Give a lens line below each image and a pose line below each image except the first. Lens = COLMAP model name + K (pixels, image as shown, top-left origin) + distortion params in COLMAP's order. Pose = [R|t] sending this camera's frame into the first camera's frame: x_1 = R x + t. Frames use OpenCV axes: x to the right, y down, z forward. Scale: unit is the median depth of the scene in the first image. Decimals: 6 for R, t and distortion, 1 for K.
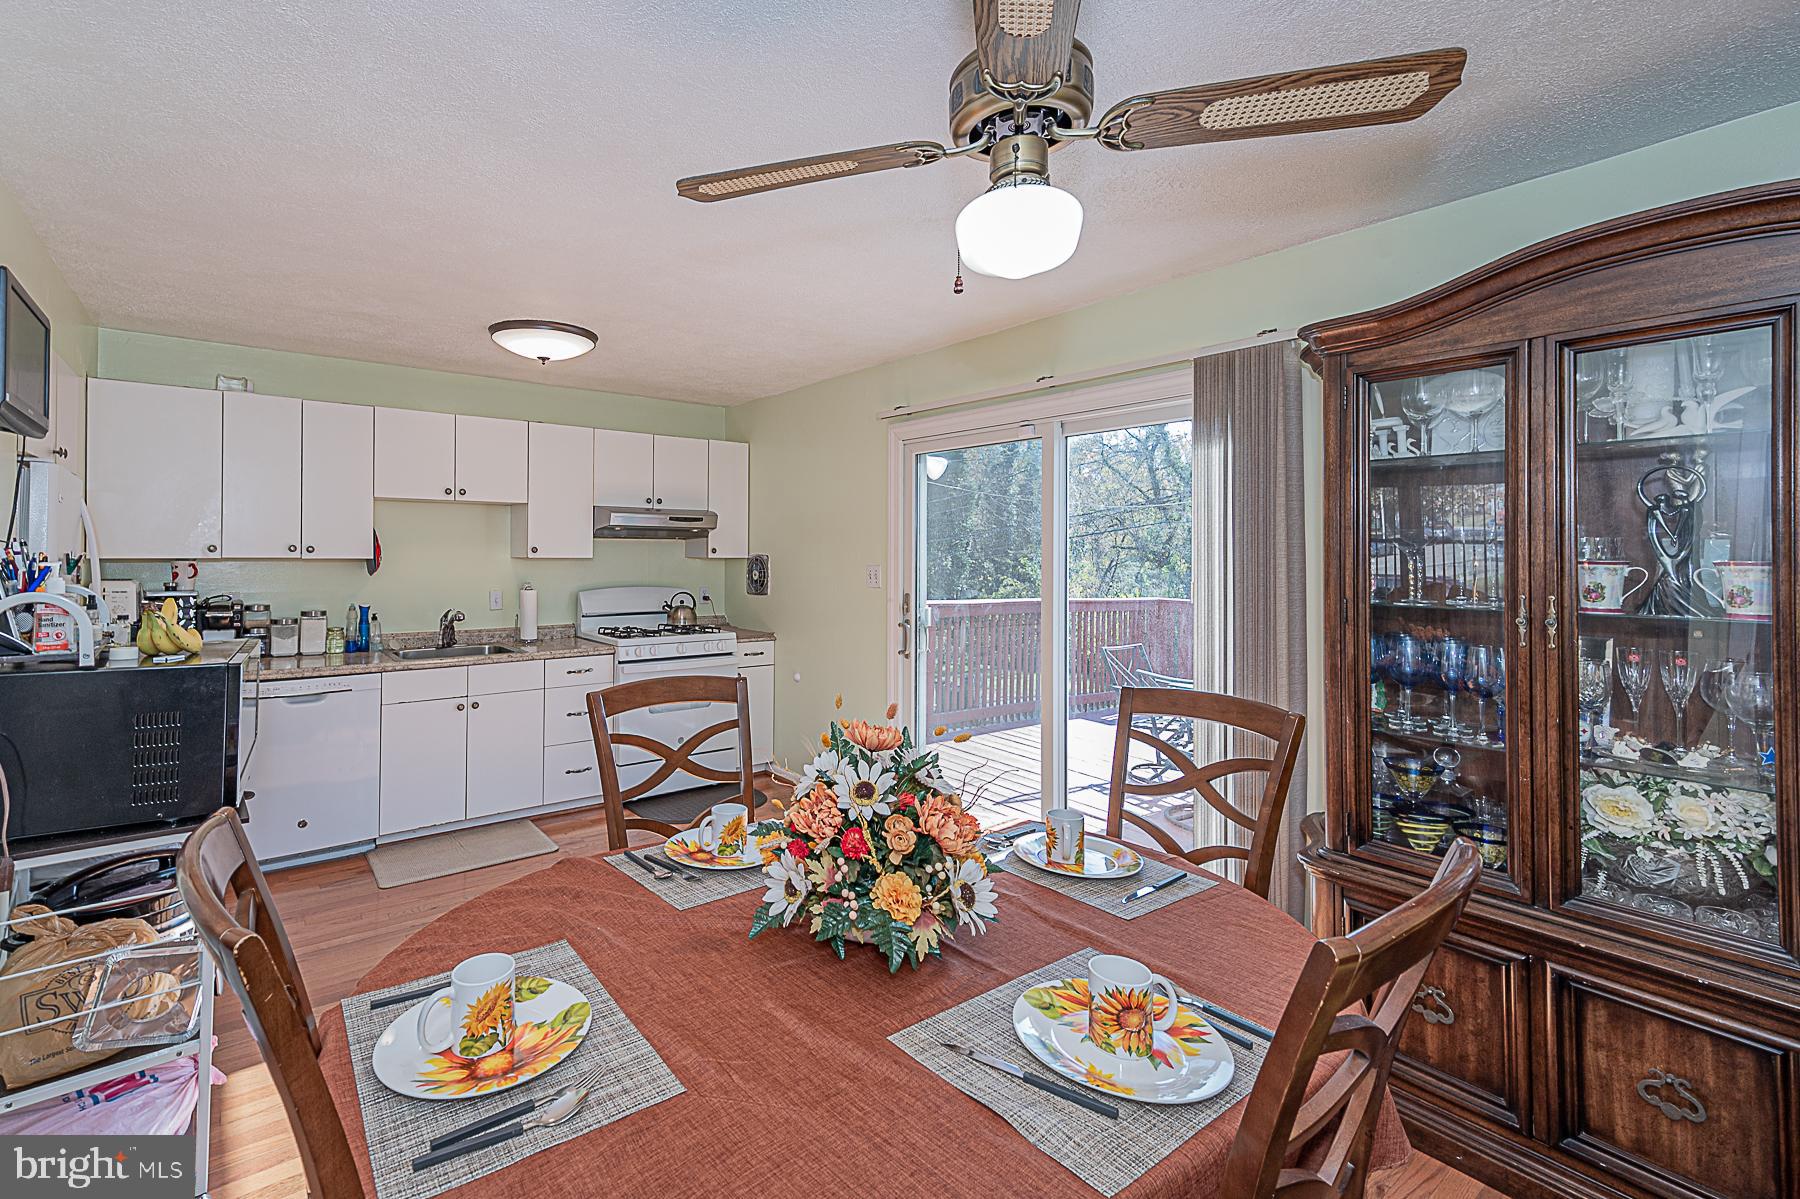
lens RADIAL K [[775.3, 0, 790.3], [0, 775.3, 546.3], [0, 0, 1]] dist [0.001204, 0.000042]
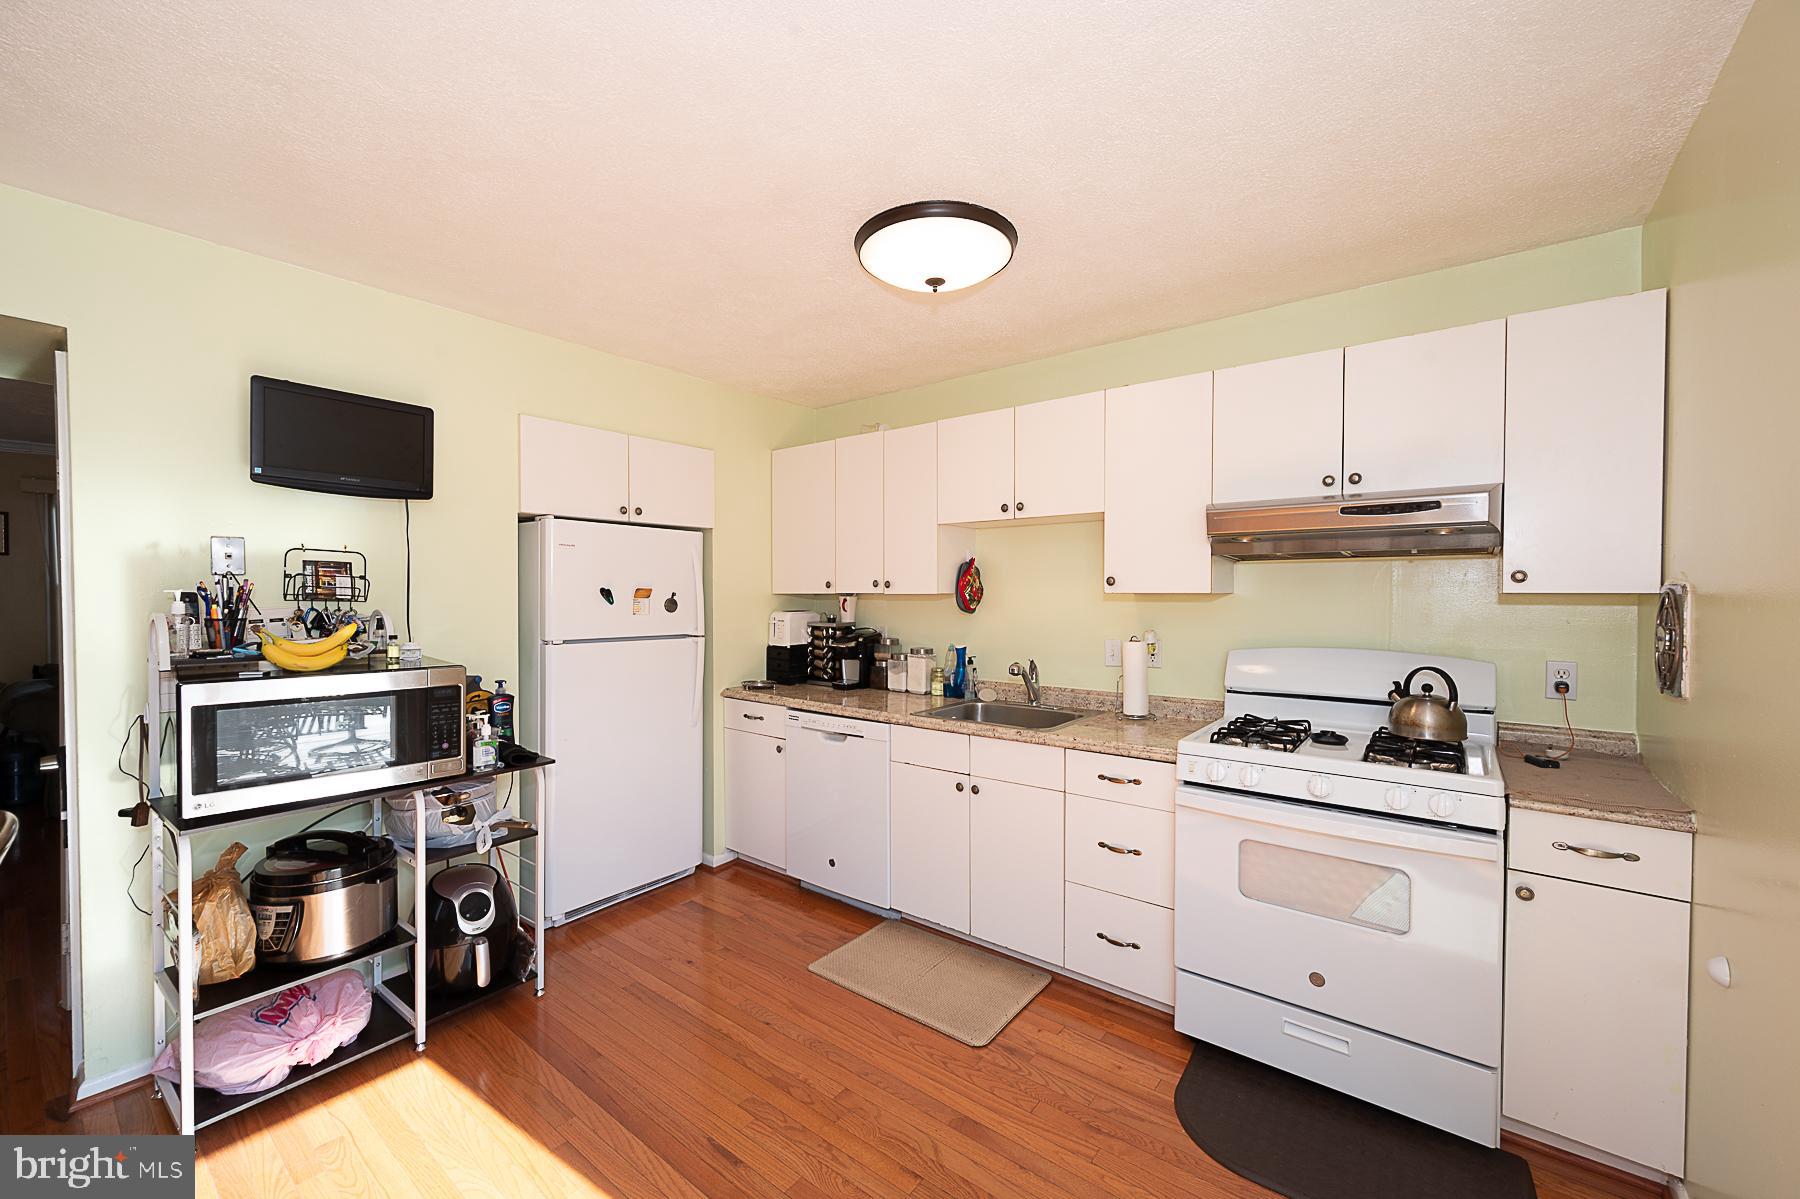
lens RADIAL K [[710.0, 0, 901.6], [0, 710.0, 603.8], [0, 0, 1]] dist [-0.000887, -0.000073]
pose [[0.285700, 0.011369, -0.958252, 0.202223], [0.010613, 0.999831, 0.015026, 0.012987], [0.958260, -0.014462, 0.285531, 0.653228]]
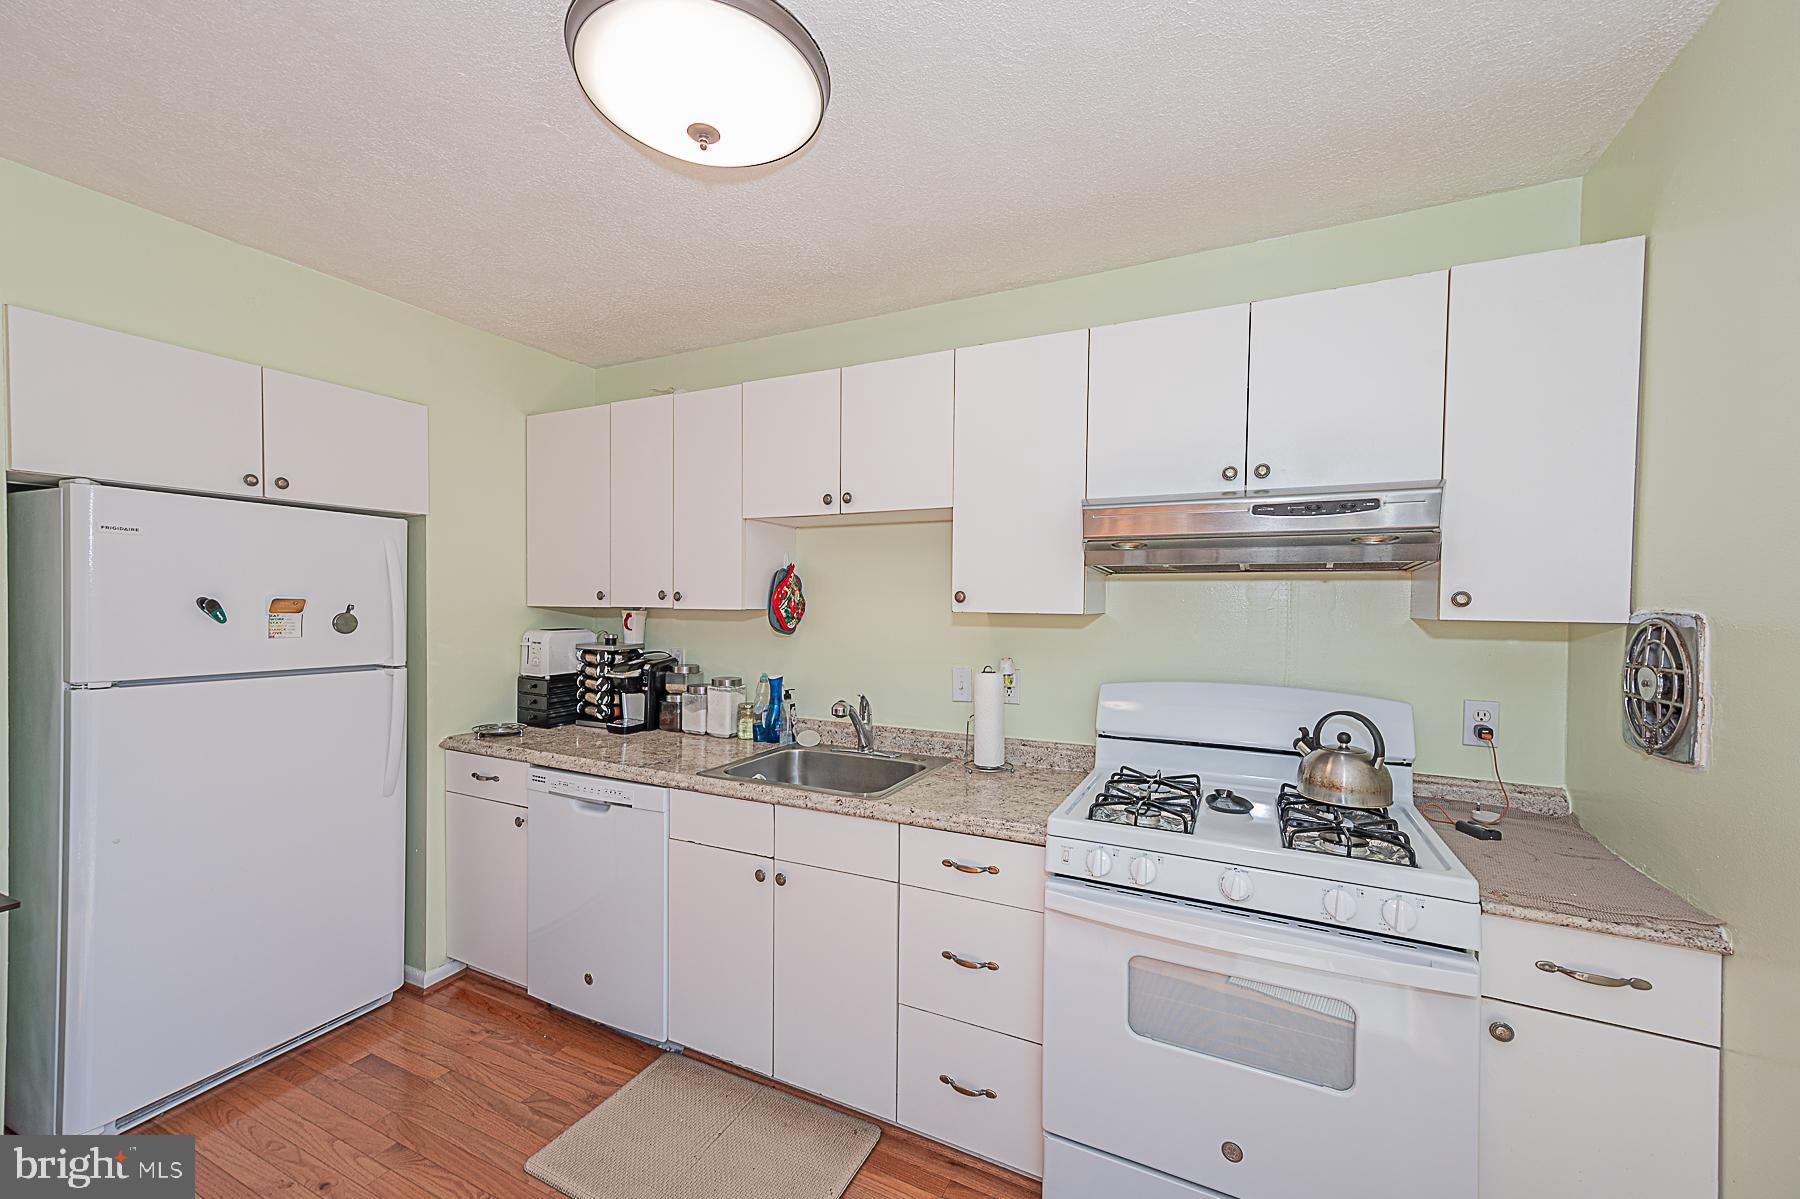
lens RADIAL K [[708.4, 0, 903.4], [0, 708.4, 615.7], [0, 0, 1]] dist [0.017516, -0.000067]
pose [[0.478982, 0.018165, -0.877637, 0.065001], [0.000867, 0.999776, 0.021166, 0.007061], [0.877824, -0.010899, 0.478859, 0.740520]]
